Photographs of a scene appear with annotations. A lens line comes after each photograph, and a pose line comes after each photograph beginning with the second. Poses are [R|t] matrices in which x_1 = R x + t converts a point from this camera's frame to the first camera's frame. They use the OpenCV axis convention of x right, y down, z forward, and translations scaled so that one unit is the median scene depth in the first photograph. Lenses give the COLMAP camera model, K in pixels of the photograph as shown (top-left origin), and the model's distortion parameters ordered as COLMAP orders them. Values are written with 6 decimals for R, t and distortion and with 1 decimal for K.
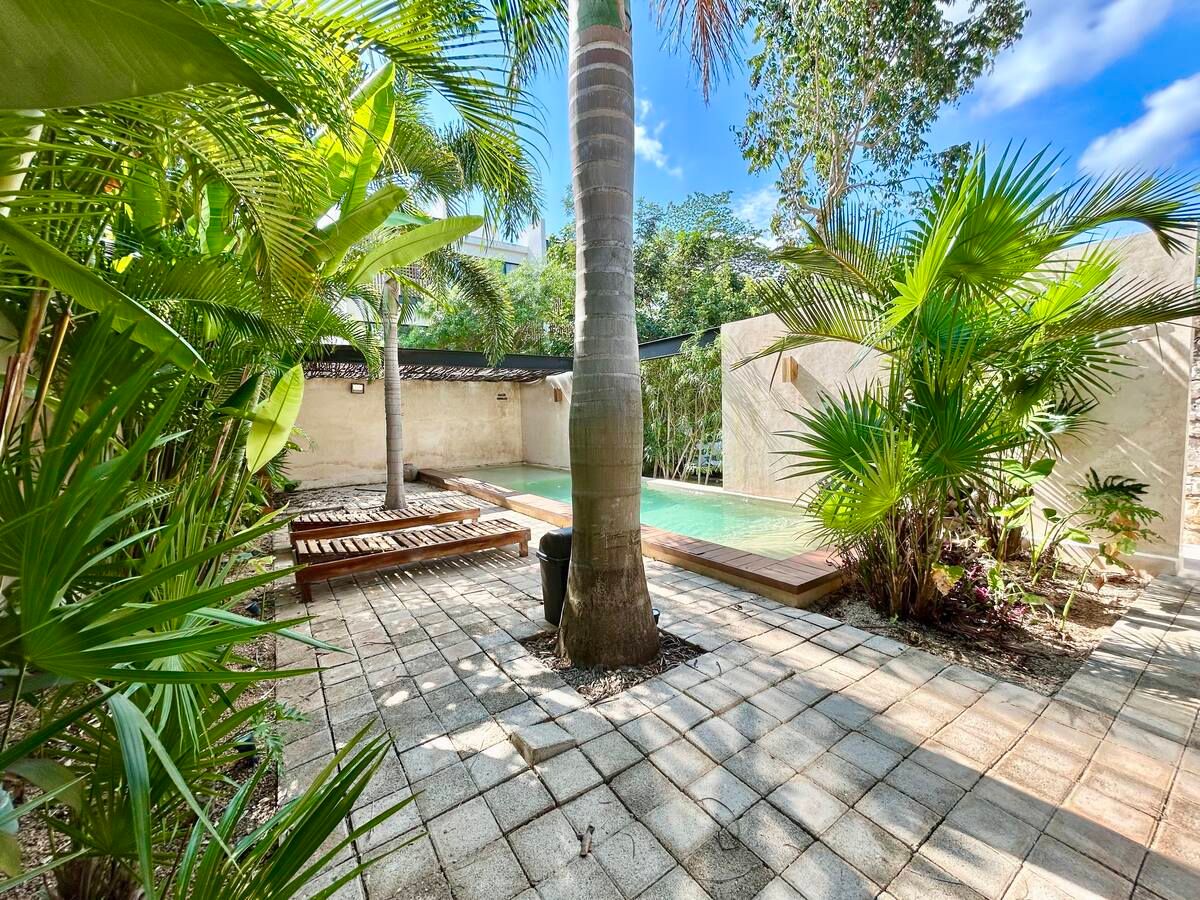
lens RADIAL K [[483.8, 0, 597.8], [0, 483.8, 448.8], [0, 0, 1]] dist [-0.002180, -0.000243]
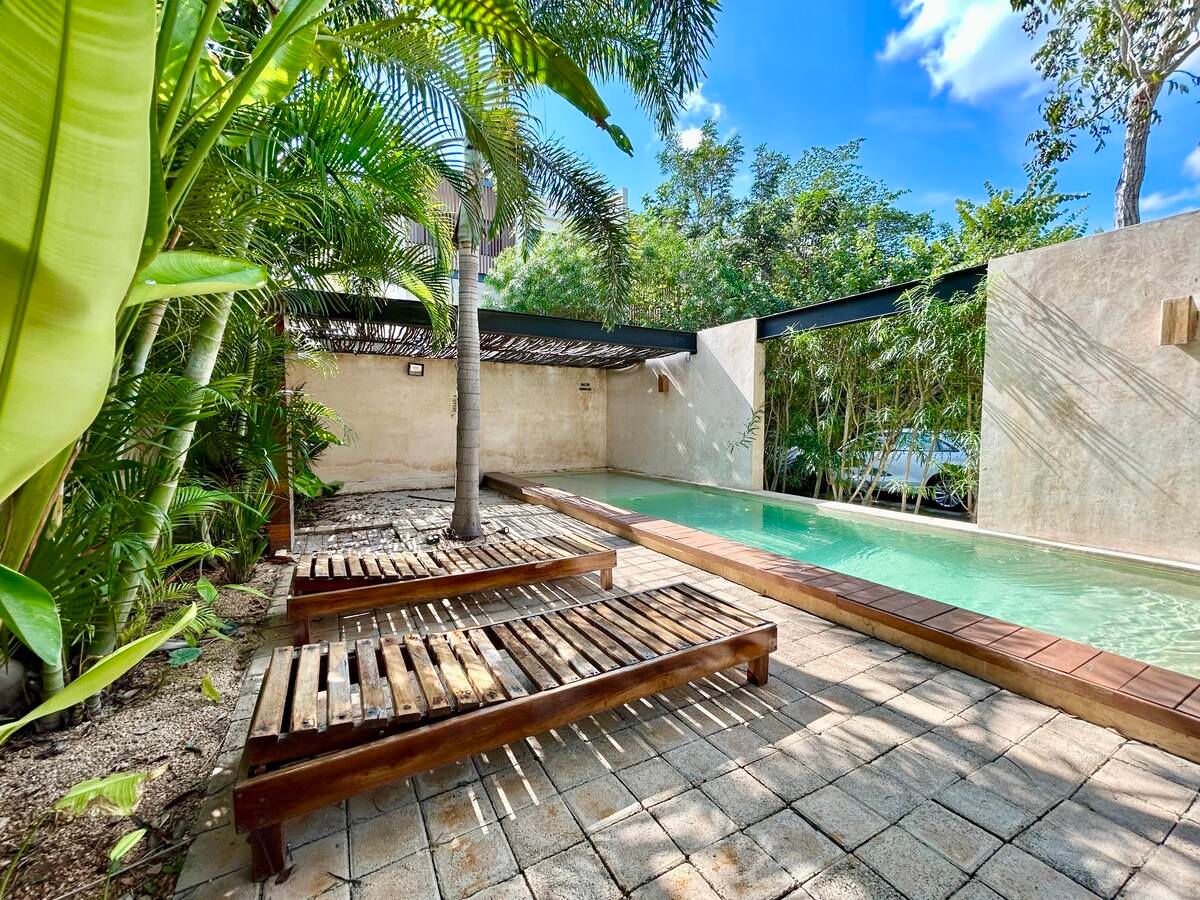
lens RADIAL K [[483.8, 0, 597.8], [0, 483.8, 448.8], [0, 0, 1]] dist [-0.002180, -0.000243]
pose [[0.995268, 0.031789, -0.091824, -0.145205], [-0.032696, 0.999430, -0.008393, 0.004428], [0.091505, 0.011356, 0.995740, 0.282376]]
